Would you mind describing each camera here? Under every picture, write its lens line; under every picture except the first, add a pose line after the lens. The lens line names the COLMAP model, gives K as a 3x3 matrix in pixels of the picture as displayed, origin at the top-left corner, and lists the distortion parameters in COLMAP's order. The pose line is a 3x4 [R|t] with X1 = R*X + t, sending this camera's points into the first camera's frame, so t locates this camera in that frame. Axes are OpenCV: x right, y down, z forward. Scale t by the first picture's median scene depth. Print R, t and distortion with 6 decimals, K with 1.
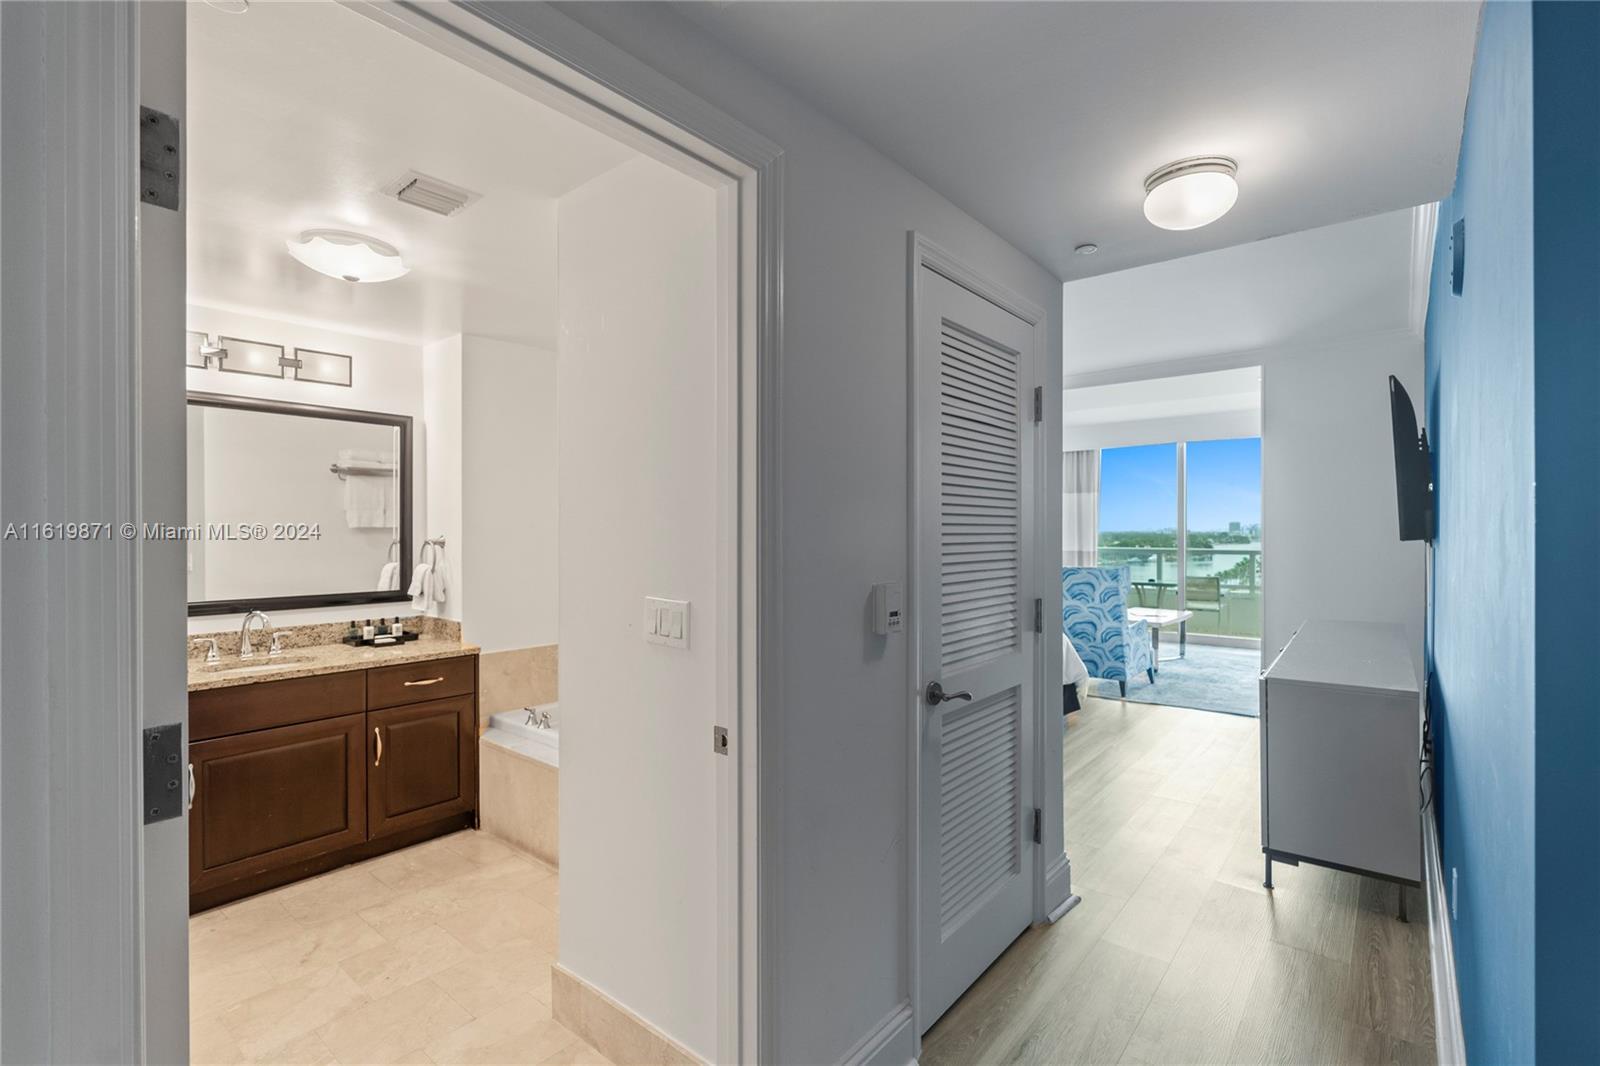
lens RADIAL K [[728.4, 0, 768.4], [0, 728.4, 528.8], [0, 0, 1]] dist [-0.001865, -0.000164]
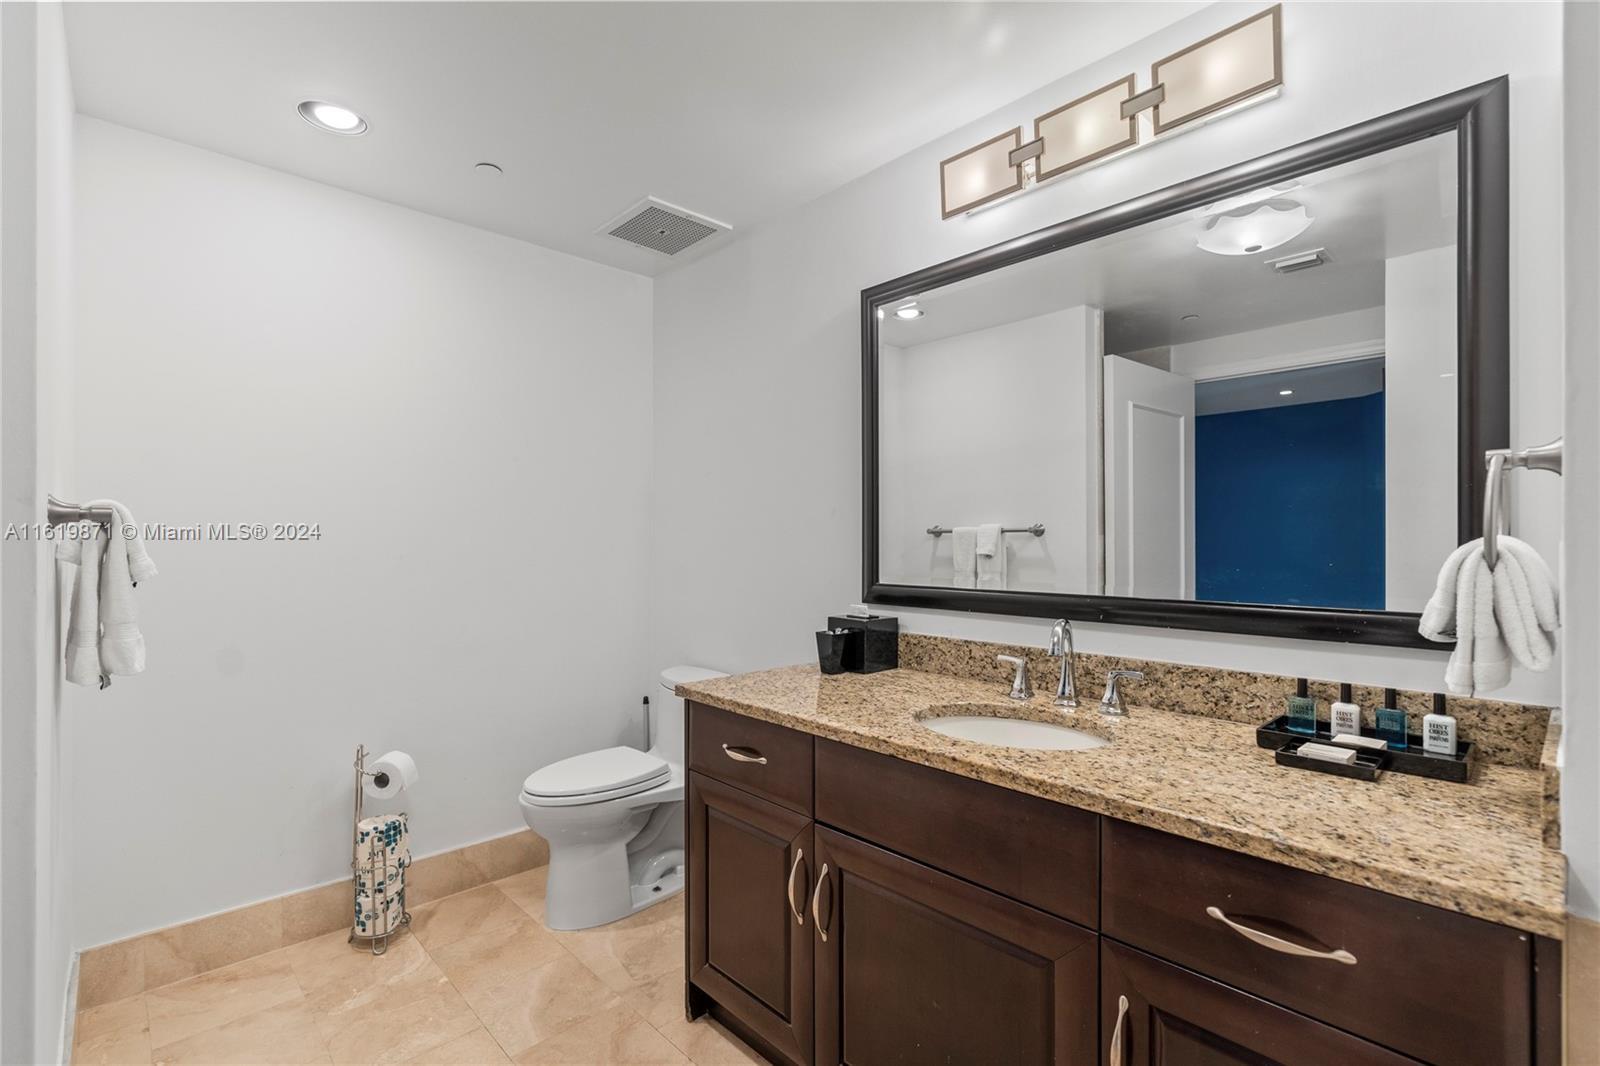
lens RADIAL K [[735.1, 0, 840.5], [0, 735.1, 537.0], [0, 0, 1]] dist [-0.002449, -0.000207]
pose [[-0.068395, -0.002779, -0.997654, -0.165271], [0.006316, 0.999975, -0.003218, 0.051780], [0.997638, -0.006521, -0.068376, 0.806406]]
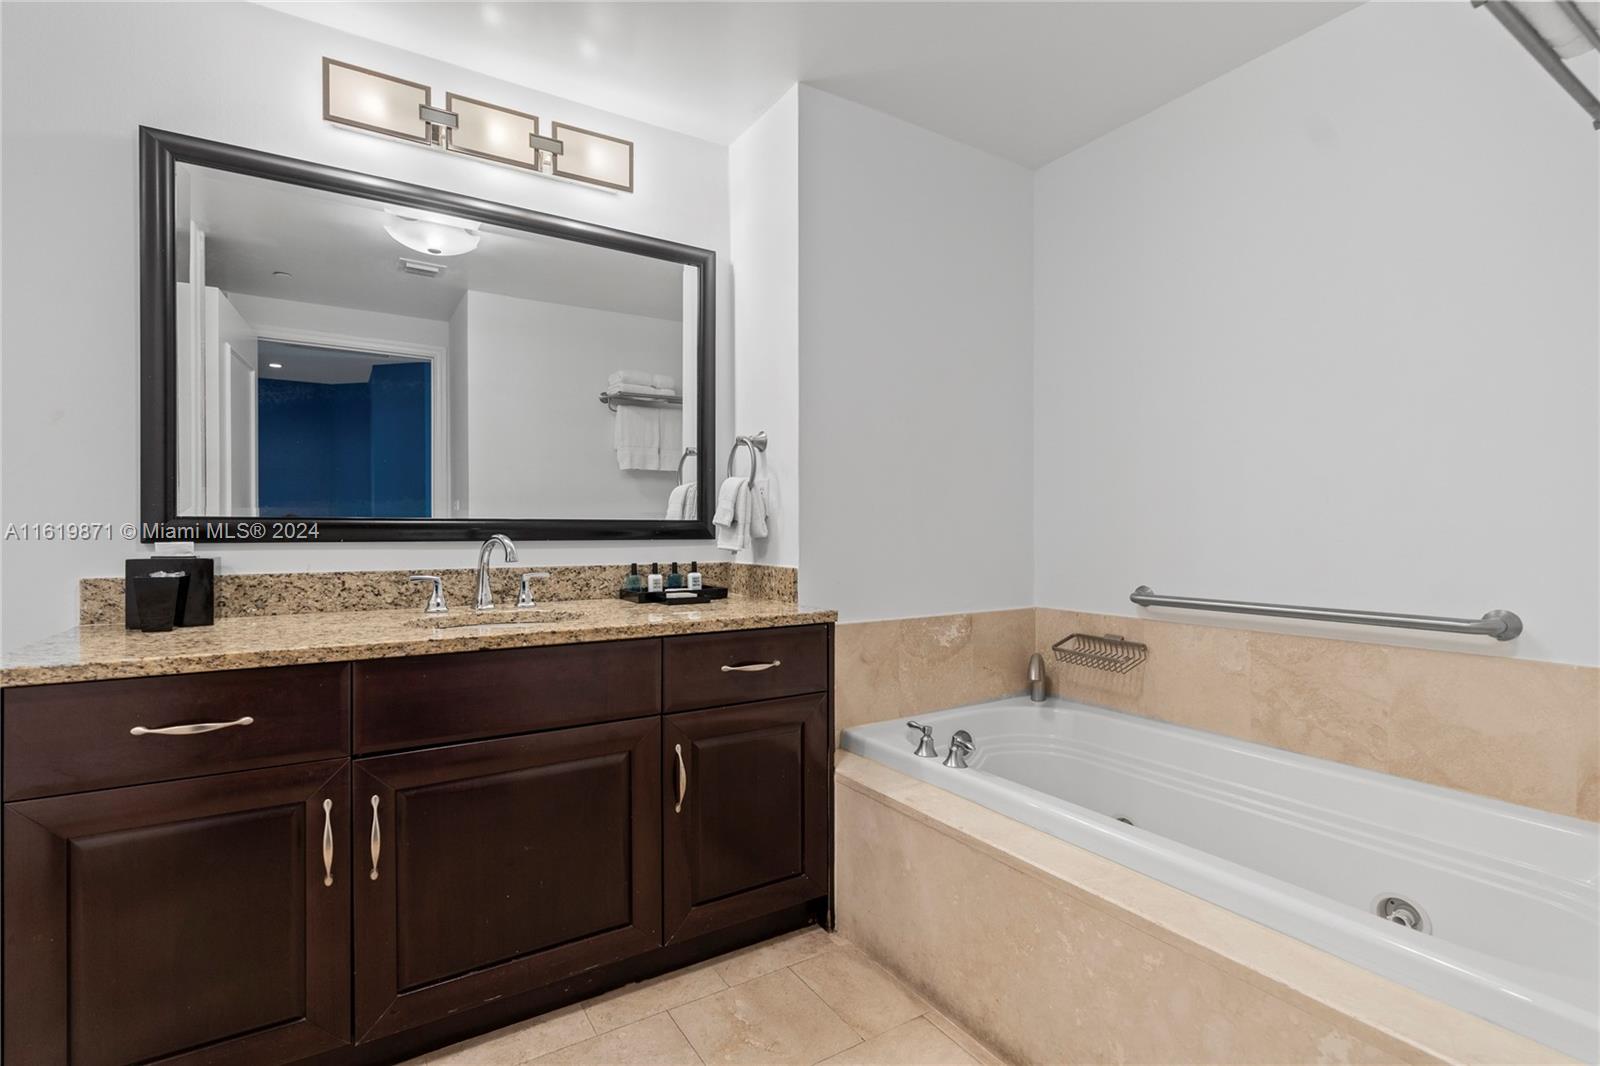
lens RADIAL K [[728.4, 0, 768.4], [0, 728.4, 528.8], [0, 0, 1]] dist [-0.001865, -0.000164]
pose [[0.952211, 0.002650, -0.305428, -0.273488], [-0.001302, 0.999988, 0.004619, 0.096109], [0.305437, -0.004001, 0.952204, 0.444534]]
